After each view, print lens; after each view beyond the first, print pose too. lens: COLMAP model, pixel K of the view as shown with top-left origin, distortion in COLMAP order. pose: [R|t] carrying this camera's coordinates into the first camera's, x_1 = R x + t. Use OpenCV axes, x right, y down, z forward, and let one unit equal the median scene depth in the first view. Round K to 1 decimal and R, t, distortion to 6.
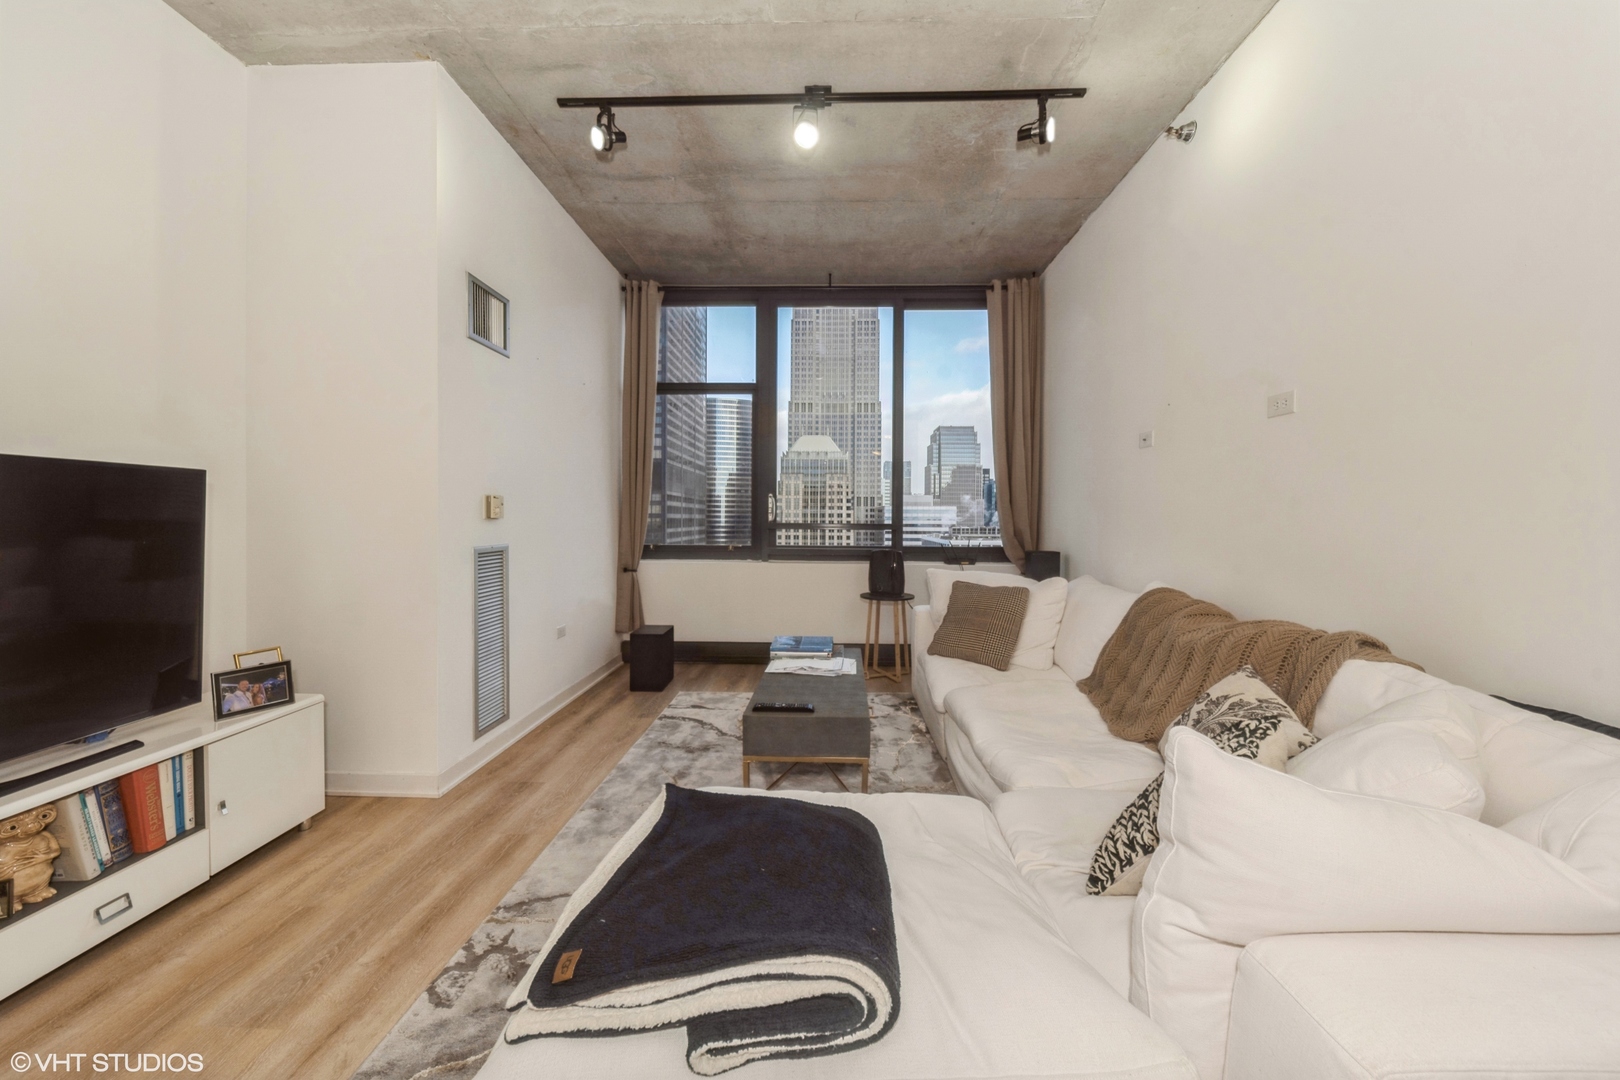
lens RADIAL K [[564.0, 0, 814.0], [0, 564.0, 525.1], [0, 0, 1]] dist [0.011398, -0.007806]
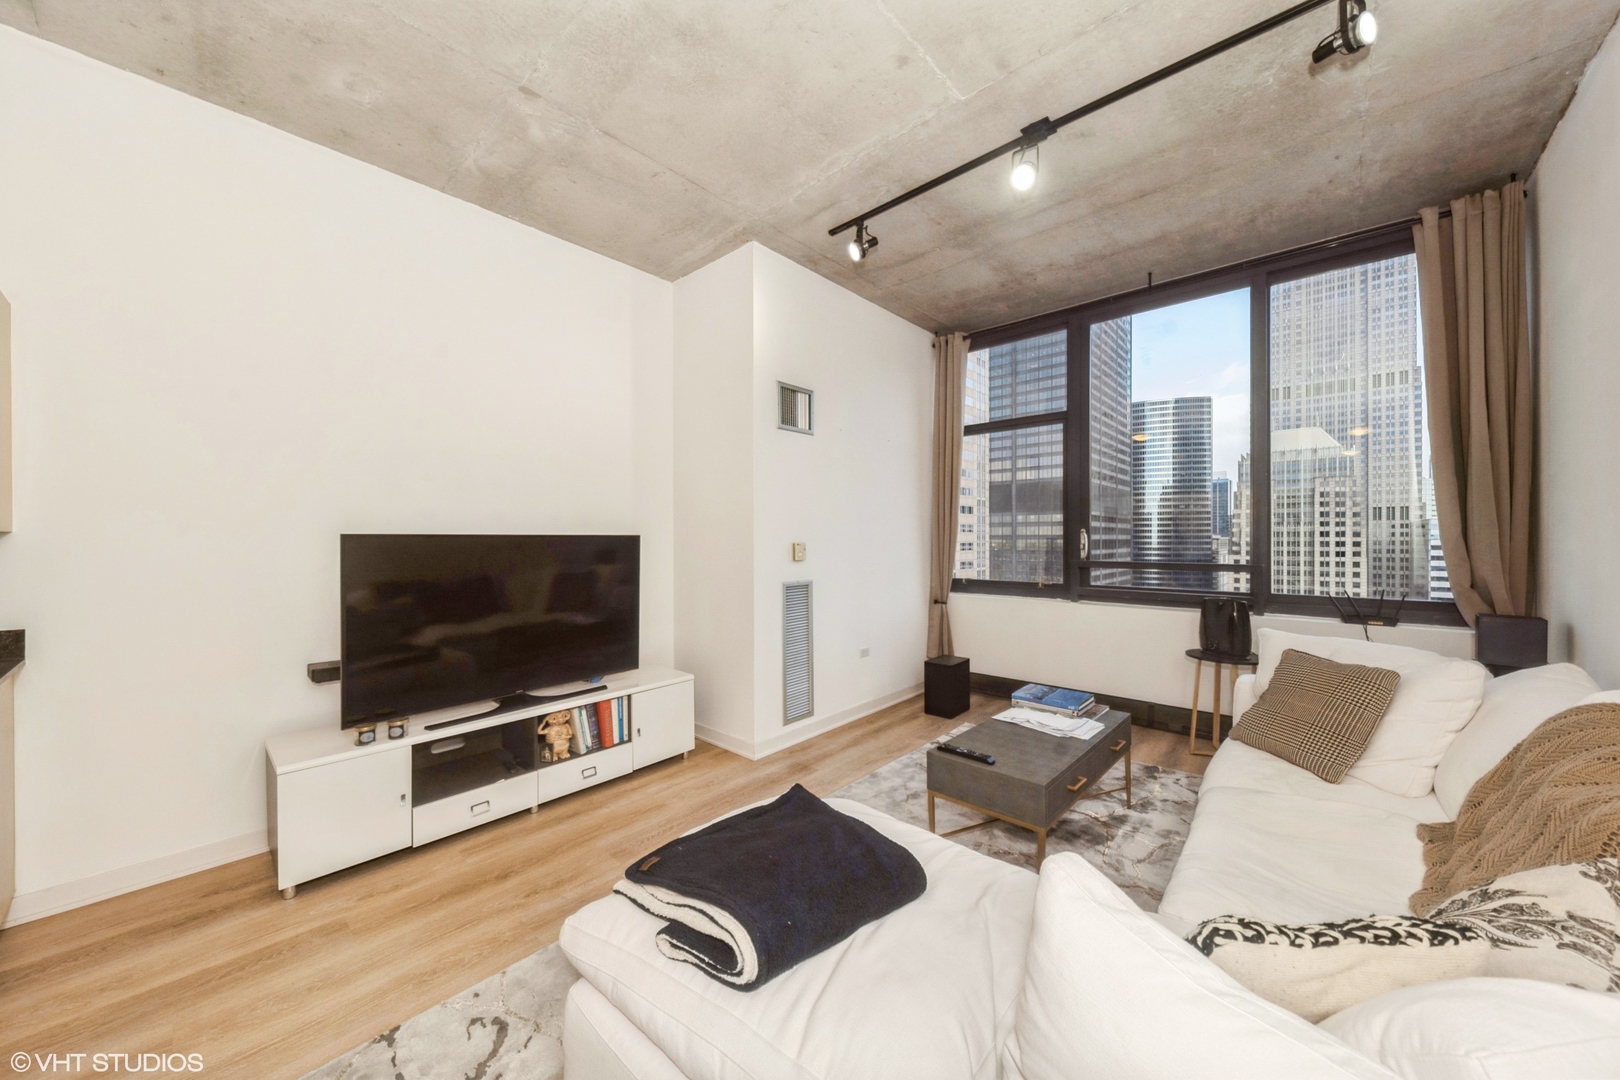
lens RADIAL K [[565.1, 0, 810.0], [0, 565.1, 540.0], [0, 0, 1]] dist [0.007453, -0.007975]
pose [[0.757812, -0.006833, -0.652437, 0.326519], [-0.000630, 0.999937, -0.011203, -0.045703], [0.652473, 0.008901, 0.757760, 0.018323]]
